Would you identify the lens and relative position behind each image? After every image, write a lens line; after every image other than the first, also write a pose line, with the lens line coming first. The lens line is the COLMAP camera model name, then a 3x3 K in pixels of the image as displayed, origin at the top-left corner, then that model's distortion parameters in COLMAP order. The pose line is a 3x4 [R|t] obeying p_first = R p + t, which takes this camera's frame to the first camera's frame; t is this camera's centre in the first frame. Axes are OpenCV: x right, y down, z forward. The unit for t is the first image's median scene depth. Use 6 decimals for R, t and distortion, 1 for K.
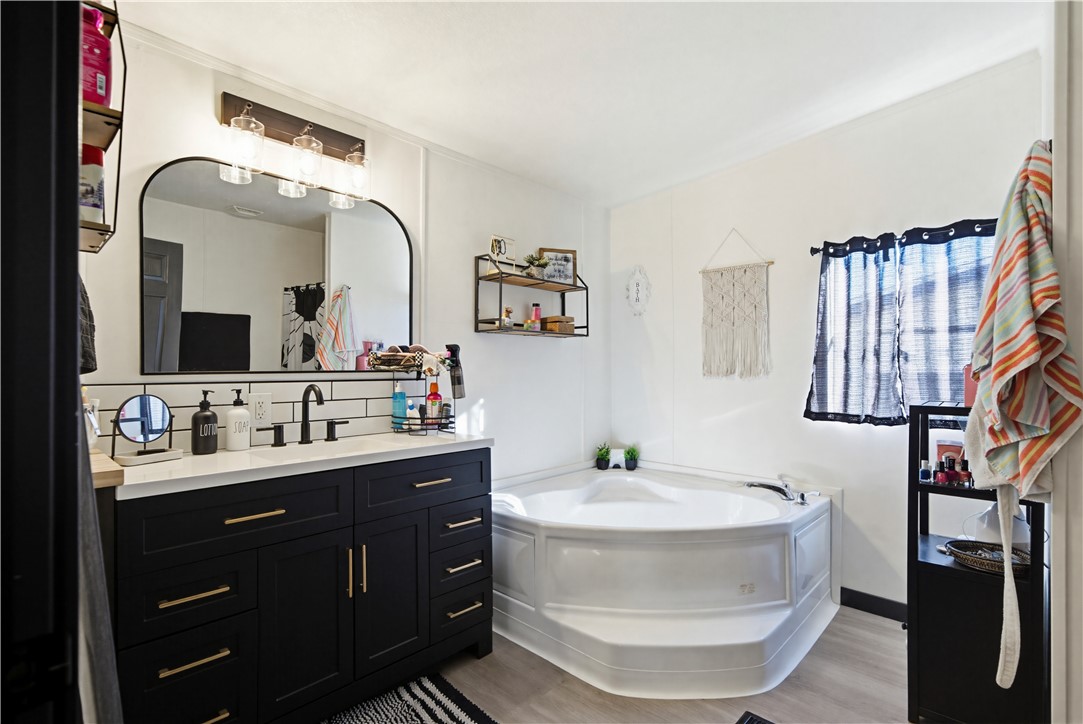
lens RADIAL K [[506.8, 0, 543.9], [0, 506.8, 362.4], [0, 0, 1]] dist [0.001775, 0.000391]
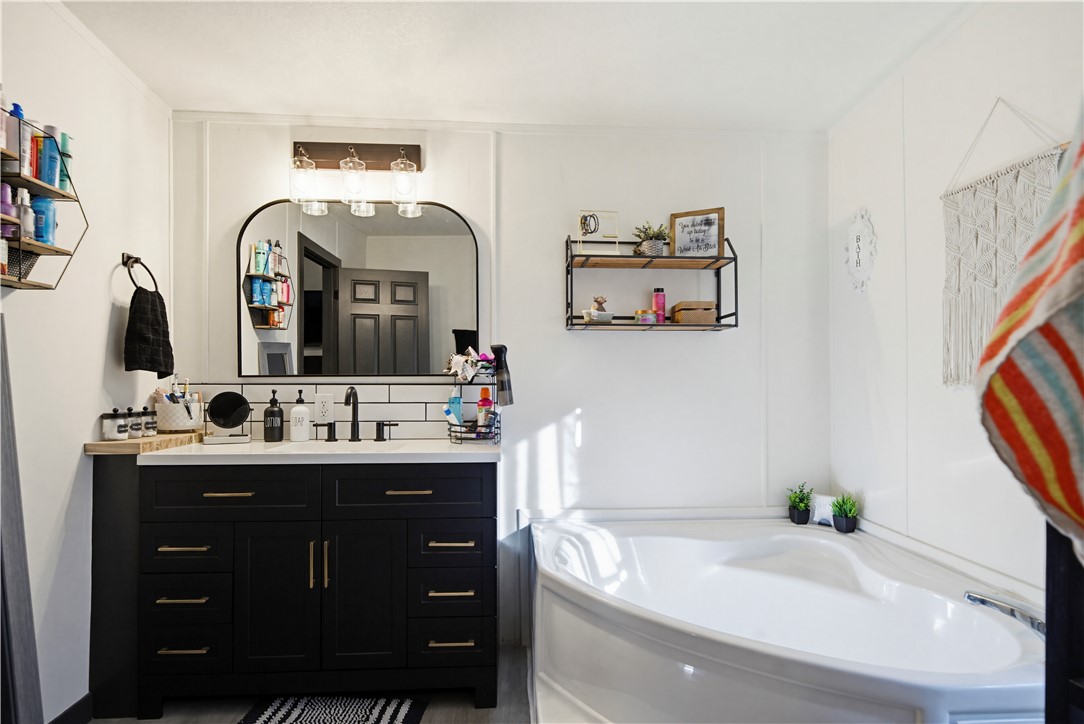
lens RADIAL K [[536.6, 0, 539.8], [0, 536.6, 372.4], [0, 0, 1]] dist [0.019197, -0.000832]
pose [[0.732186, -0.005591, -0.681082, 0.436043], [0.007443, 0.999972, -0.000207, 0.010819], [0.681064, -0.004918, 0.732207, 0.301363]]
